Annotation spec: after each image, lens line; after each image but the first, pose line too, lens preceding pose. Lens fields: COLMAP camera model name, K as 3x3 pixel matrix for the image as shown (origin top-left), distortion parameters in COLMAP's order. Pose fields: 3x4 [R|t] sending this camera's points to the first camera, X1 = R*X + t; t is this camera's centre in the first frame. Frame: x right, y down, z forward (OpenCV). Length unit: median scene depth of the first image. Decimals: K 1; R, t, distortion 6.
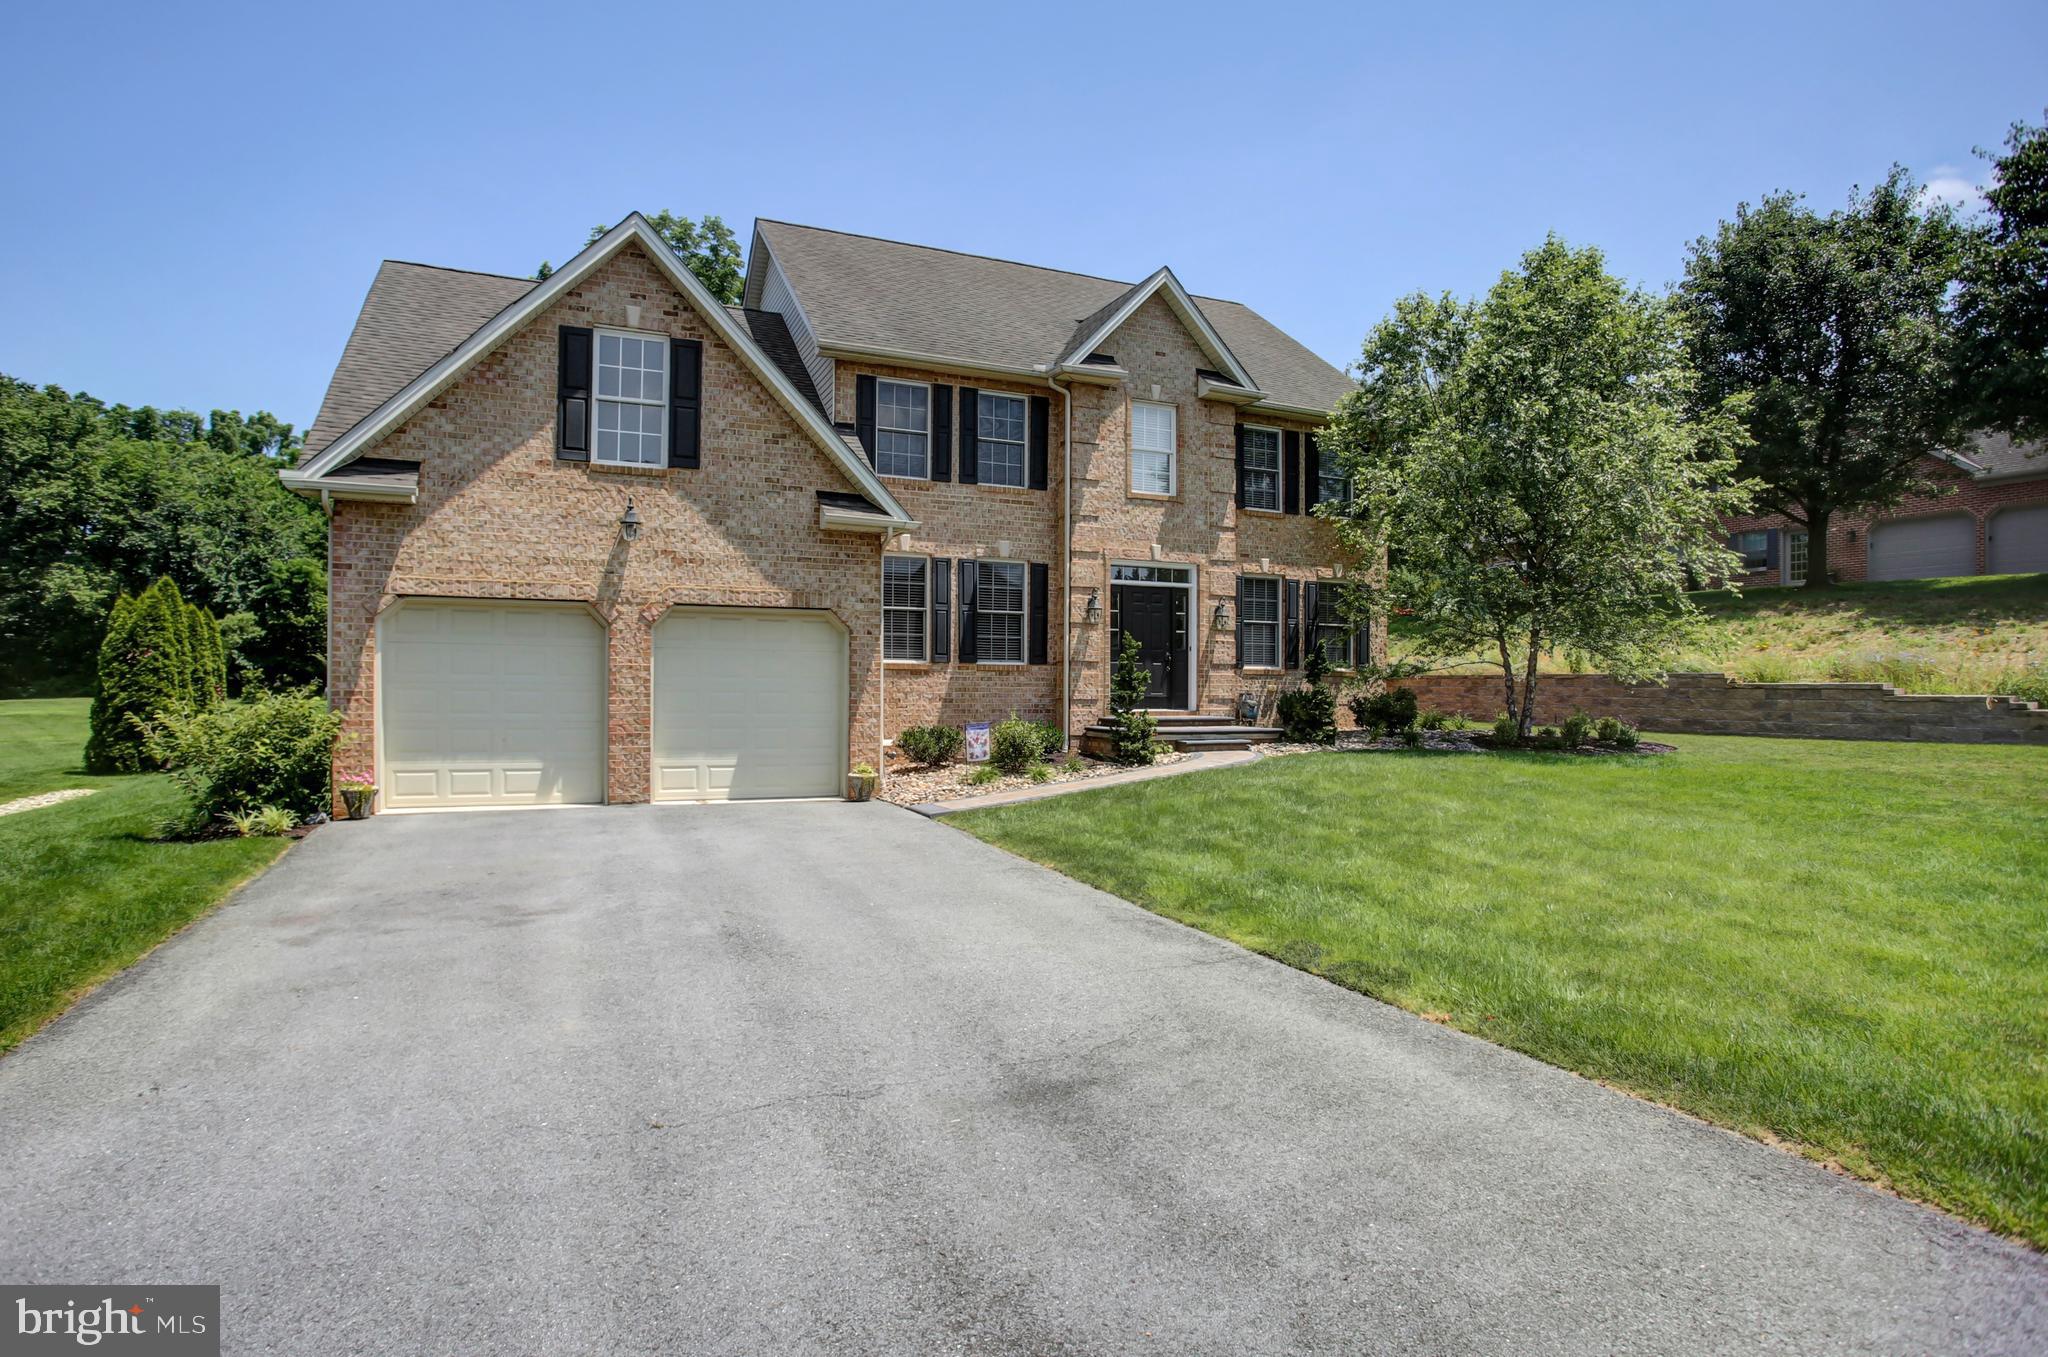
lens RADIAL K [[1080.4, 0, 1024.8], [0, 1080.4, 673.7], [0, 0, 1]] dist [-0.057329, 0.001805]
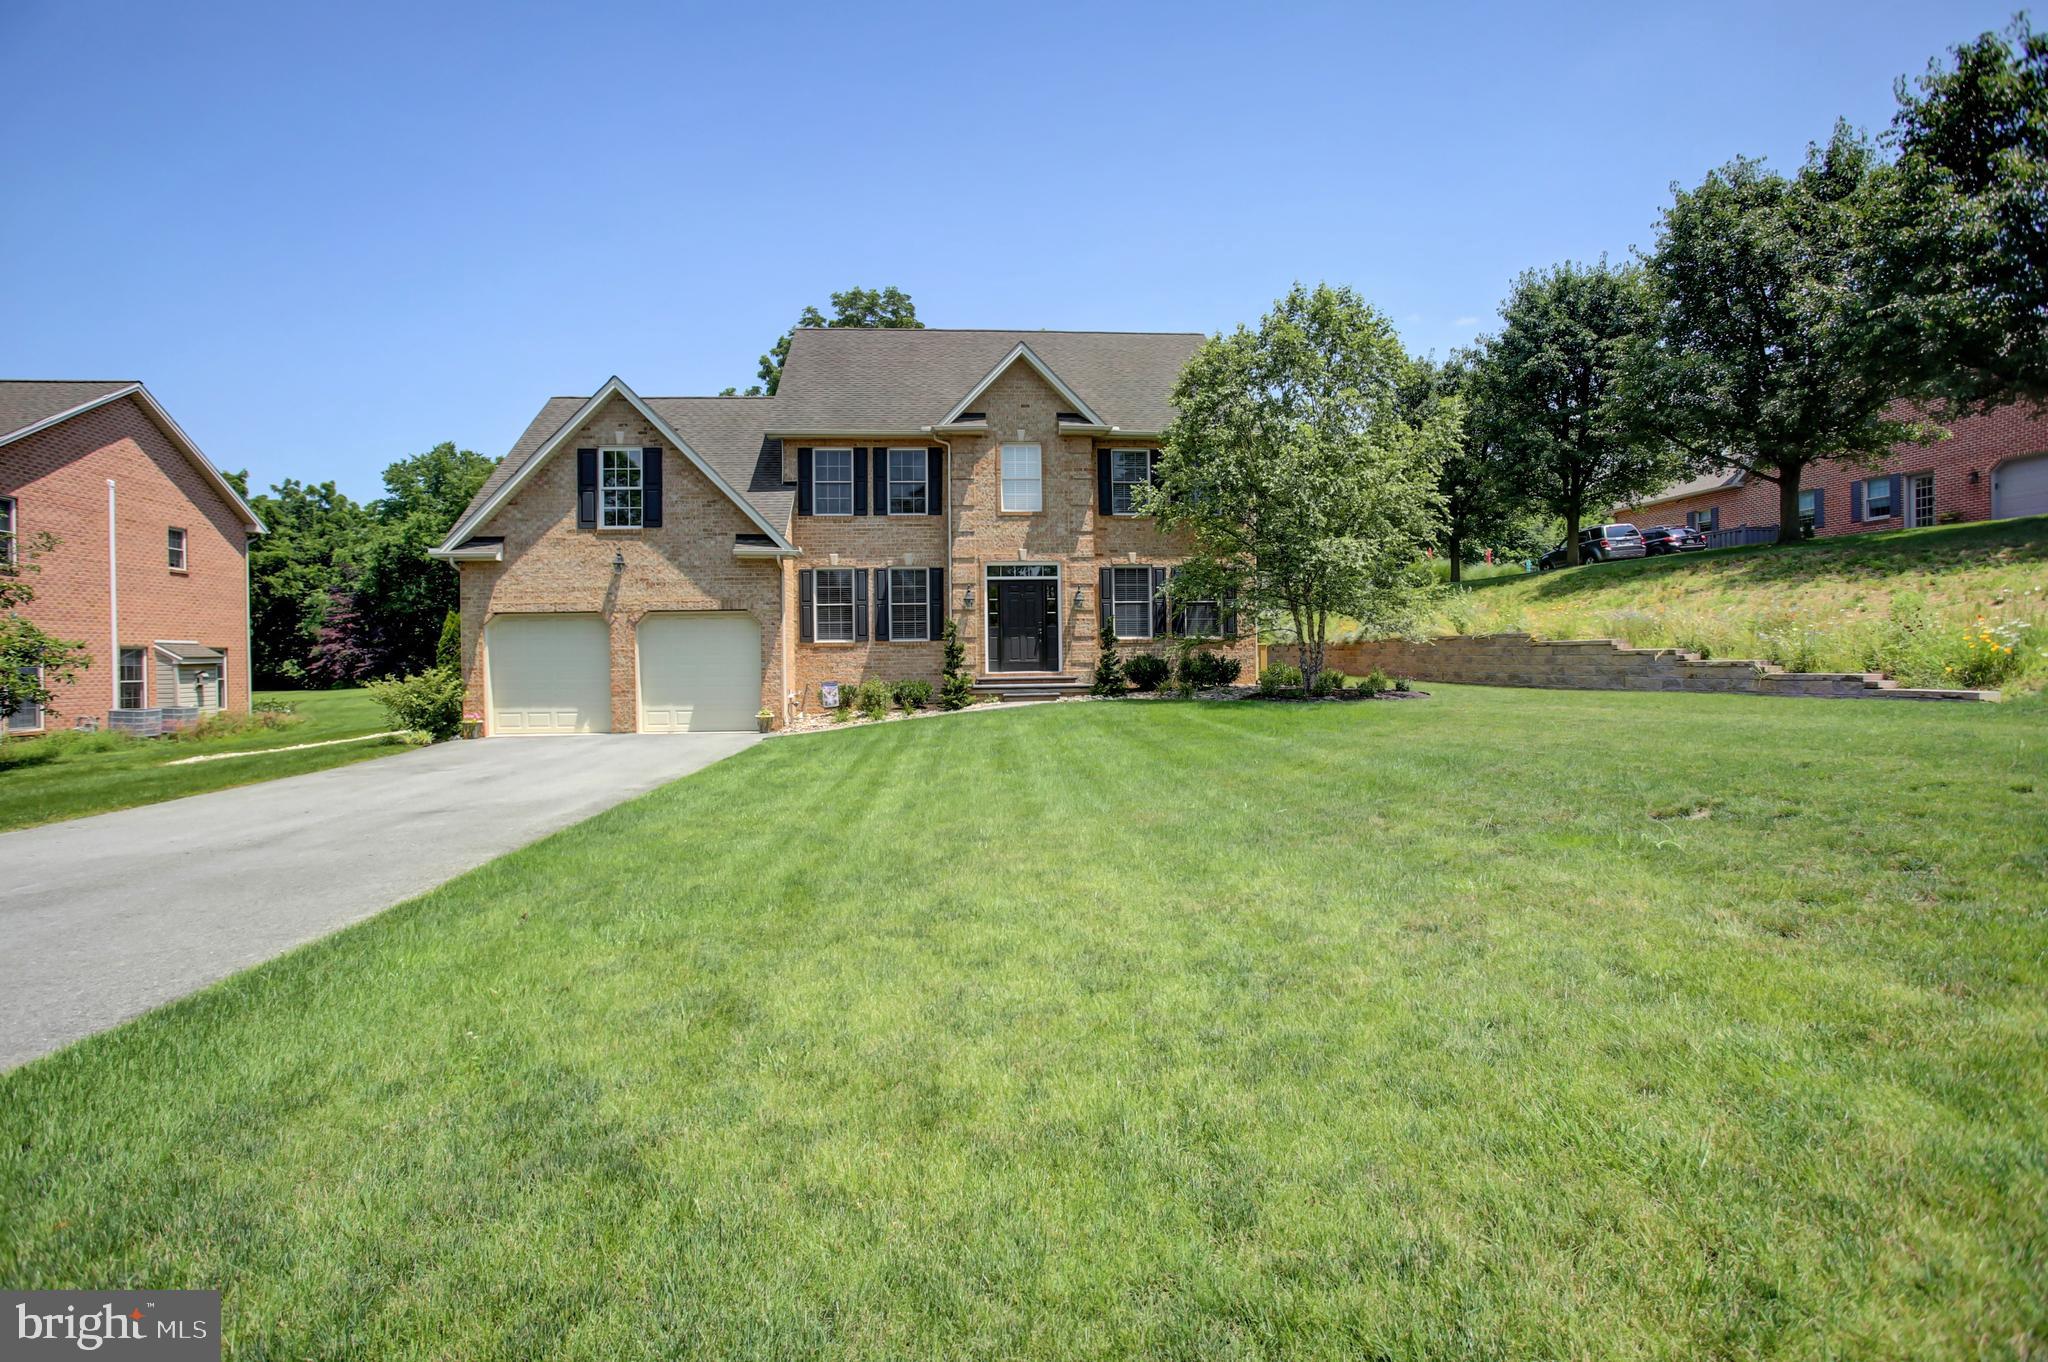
lens RADIAL K [[1022.0, 0, 1017.7], [0, 1022.0, 656.1], [0, 0, 1]] dist [-0.070225, 0.028363]
pose [[0.946289, -0.020778, -0.322654, 0.539817], [0.024029, 0.999693, 0.006096, 0.005758], [0.322428, -0.013522, 0.946497, -0.214001]]
